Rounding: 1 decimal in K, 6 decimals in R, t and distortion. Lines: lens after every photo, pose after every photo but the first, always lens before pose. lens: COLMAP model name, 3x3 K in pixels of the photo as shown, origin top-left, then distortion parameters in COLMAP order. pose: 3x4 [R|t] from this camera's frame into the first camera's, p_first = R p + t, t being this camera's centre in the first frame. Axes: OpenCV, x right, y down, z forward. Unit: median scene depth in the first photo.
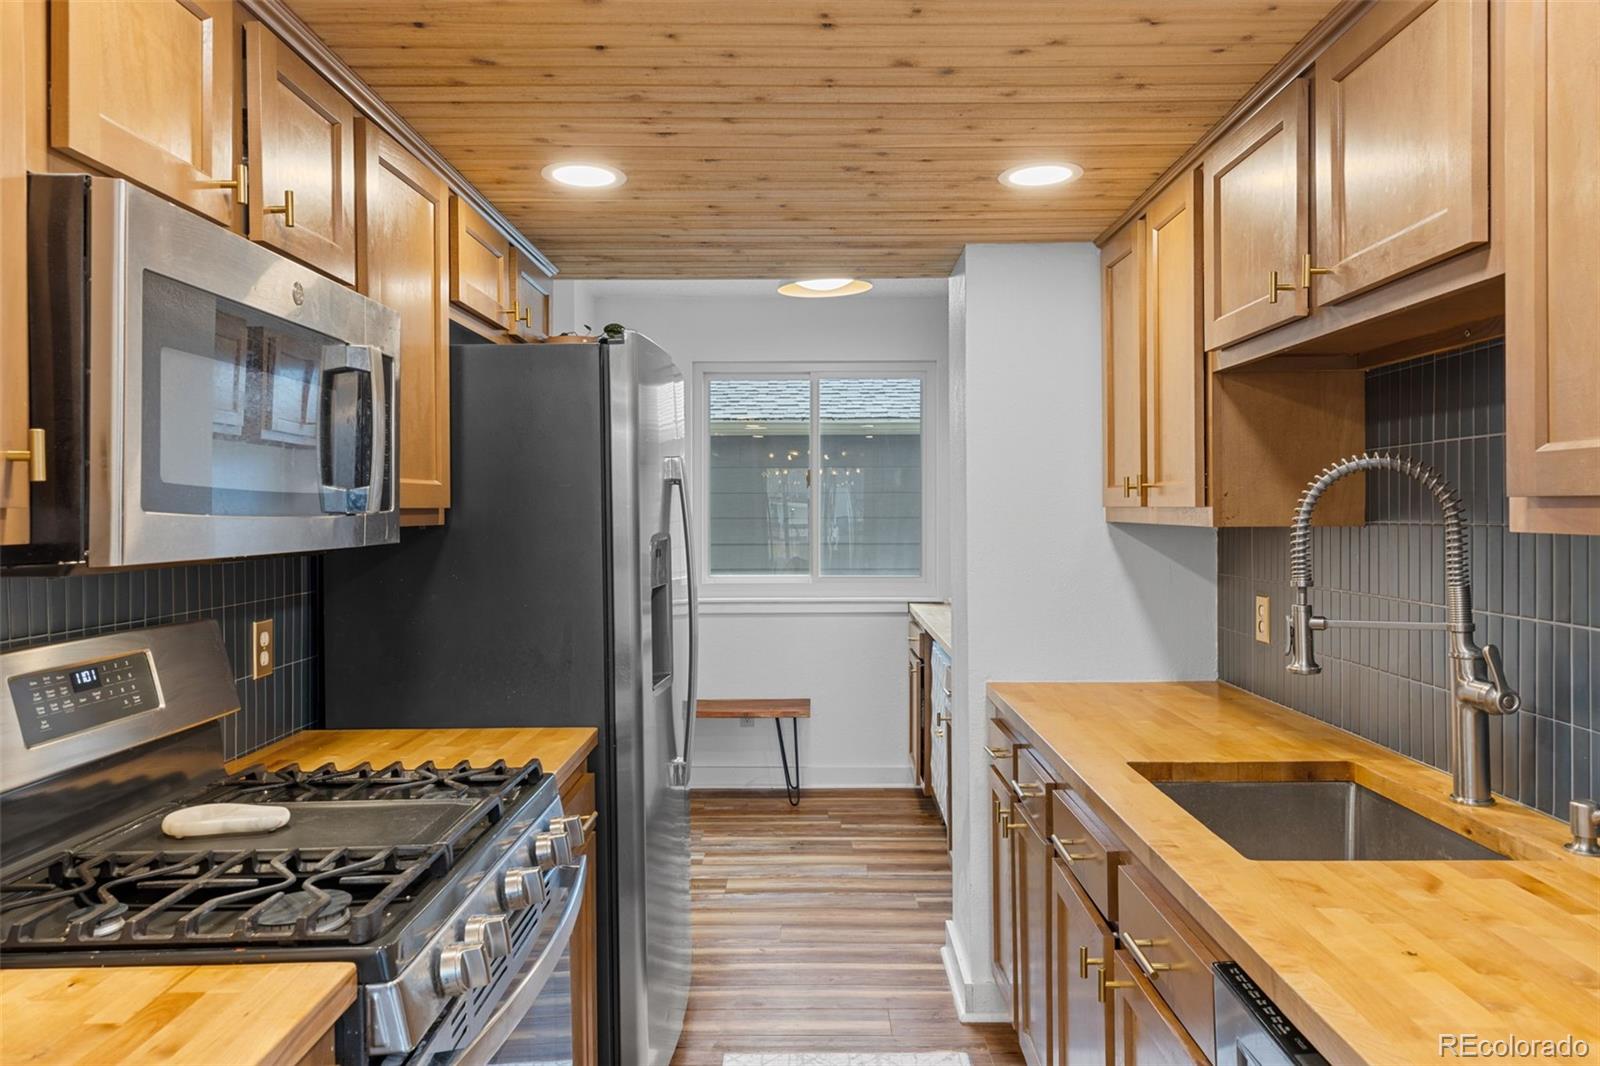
lens RADIAL K [[1070.4, 0, 799.7], [0, 1070.4, 520.4], [0, 0, 1]] dist [0.025876, -0.000852]
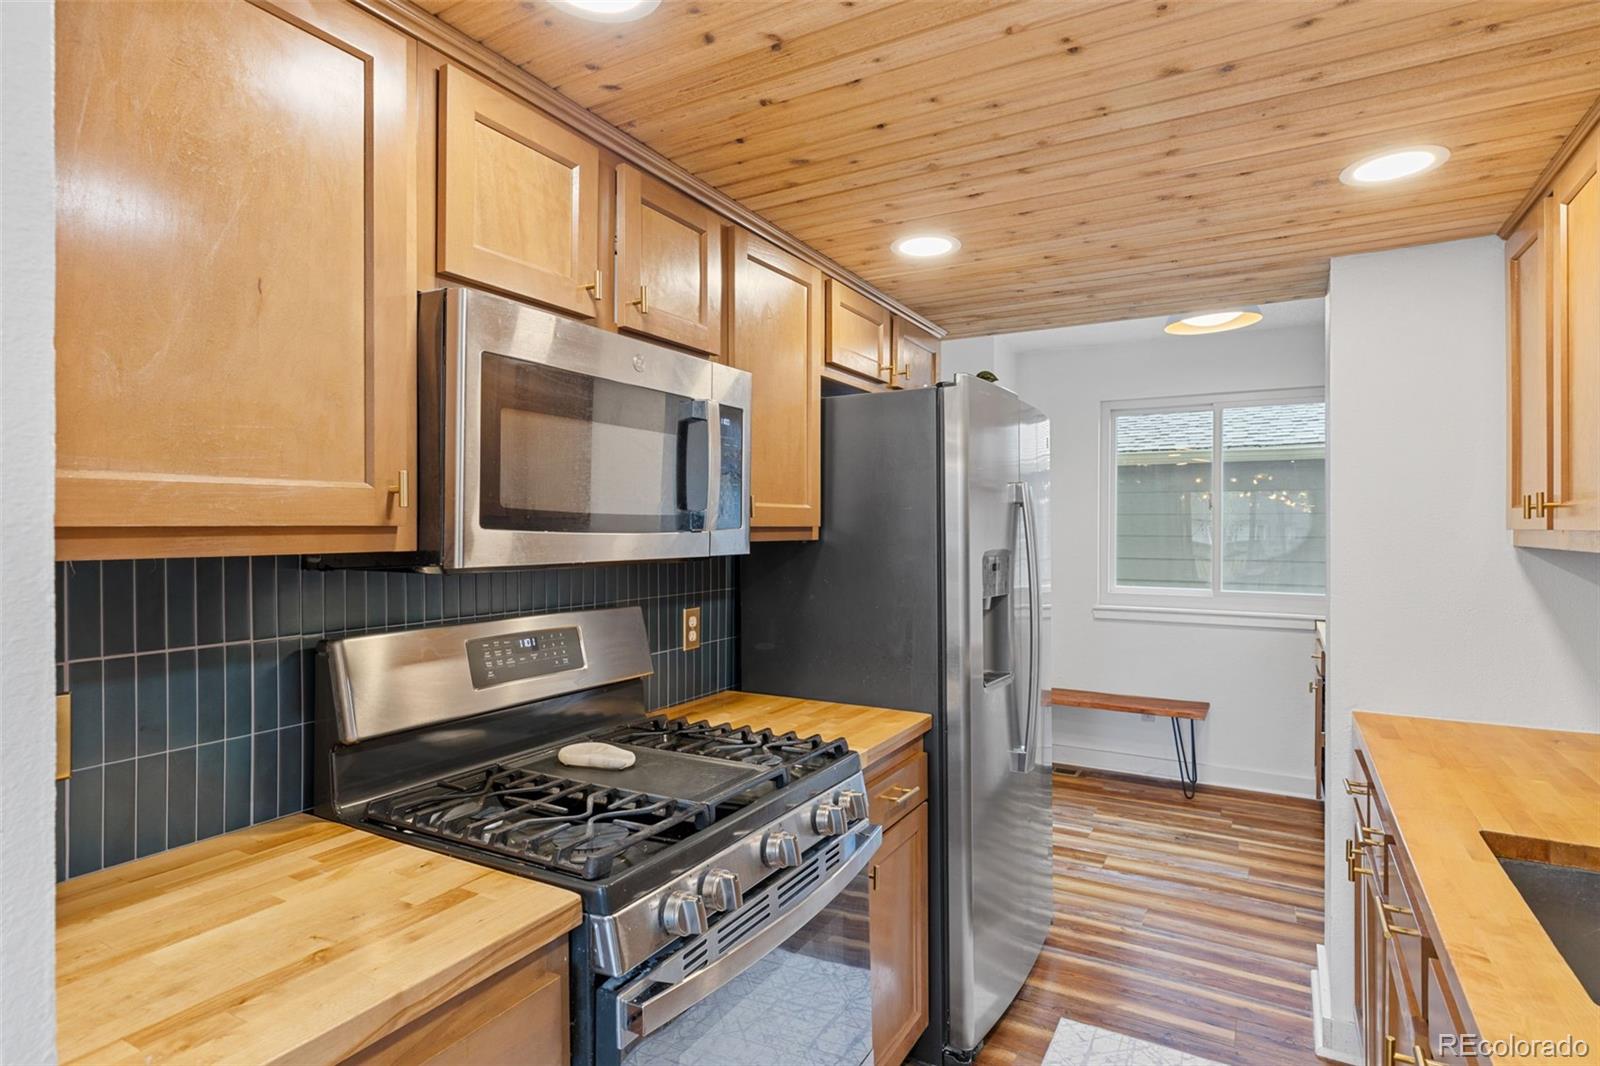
lens RADIAL K [[826.1, 0, 808.6], [0, 826.1, 533.4], [0, 0, 1]] dist [0.006521, -0.002645]
pose [[0.874789, 0.009984, -0.484402, 0.151062], [-0.011319, 0.999936, 0.000169, -0.004030], [0.484372, 0.005335, 0.874846, 0.163780]]
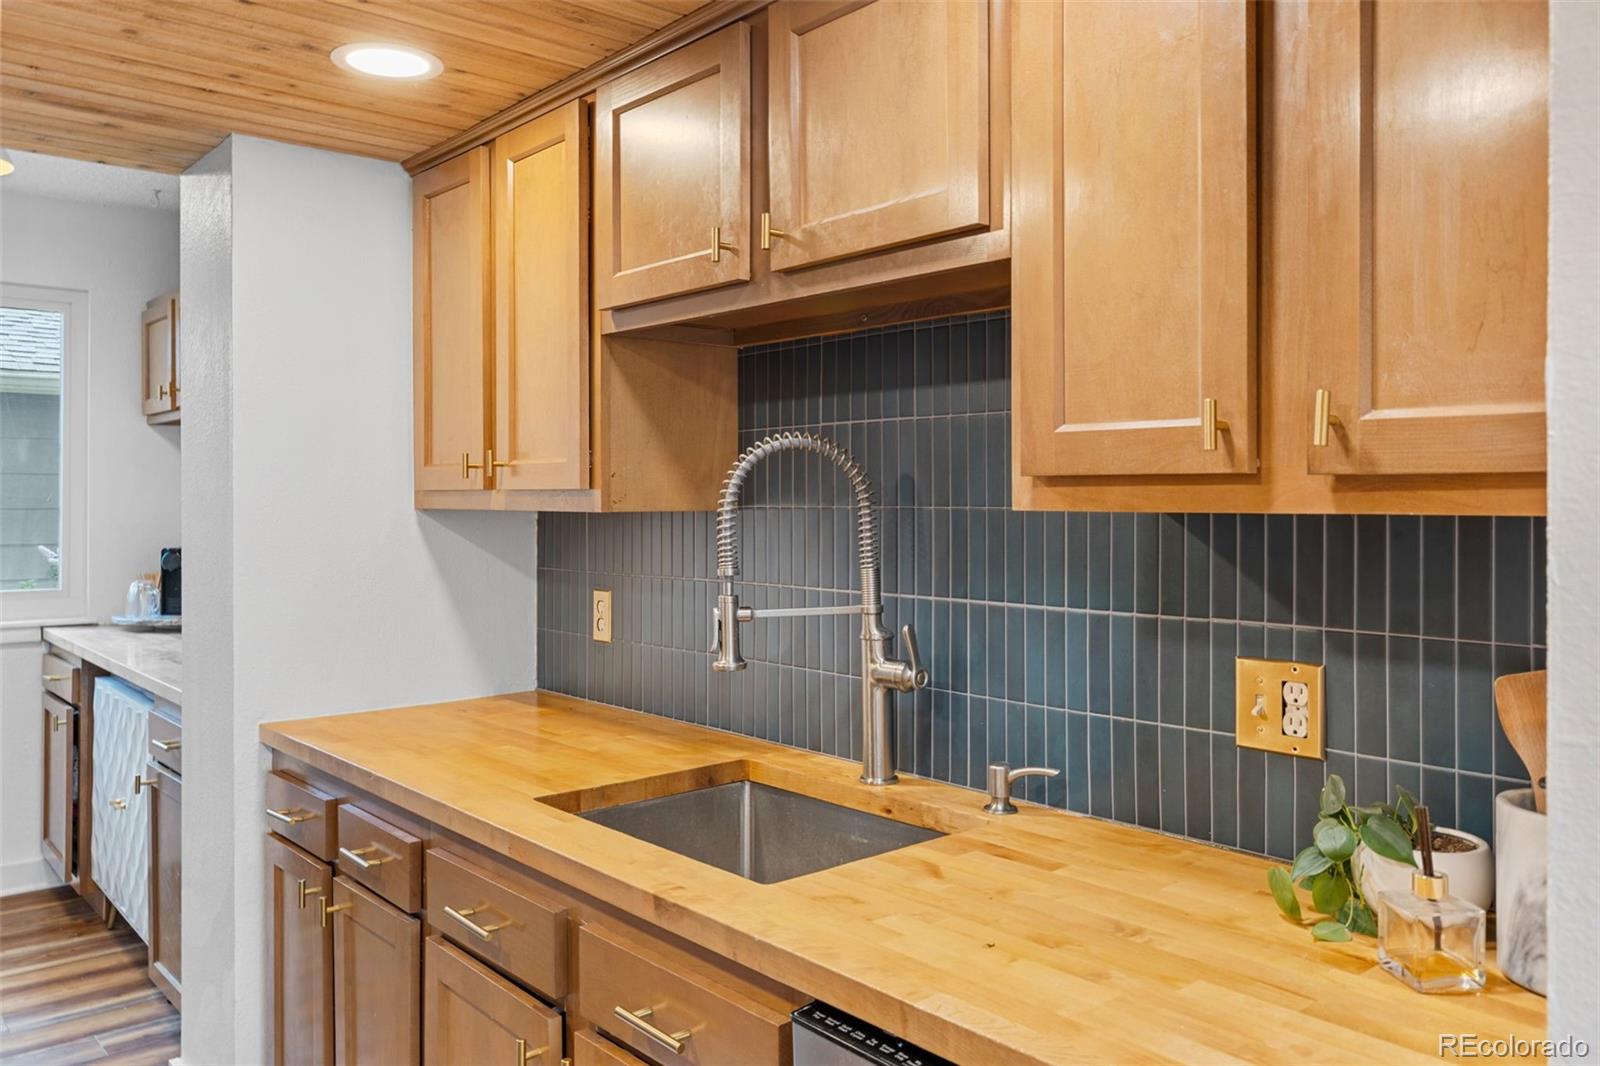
lens RADIAL K [[1220.7, 0, 785.2], [0, 1220.7, 503.2], [0, 0, 1]] dist [0.011469, 0.005972]
pose [[0.750828, 0.000524, 0.660498, -0.164607], [0.004788, 0.999969, -0.006237, 0.005919], [-0.660481, 0.007846, 0.750802, 0.166086]]
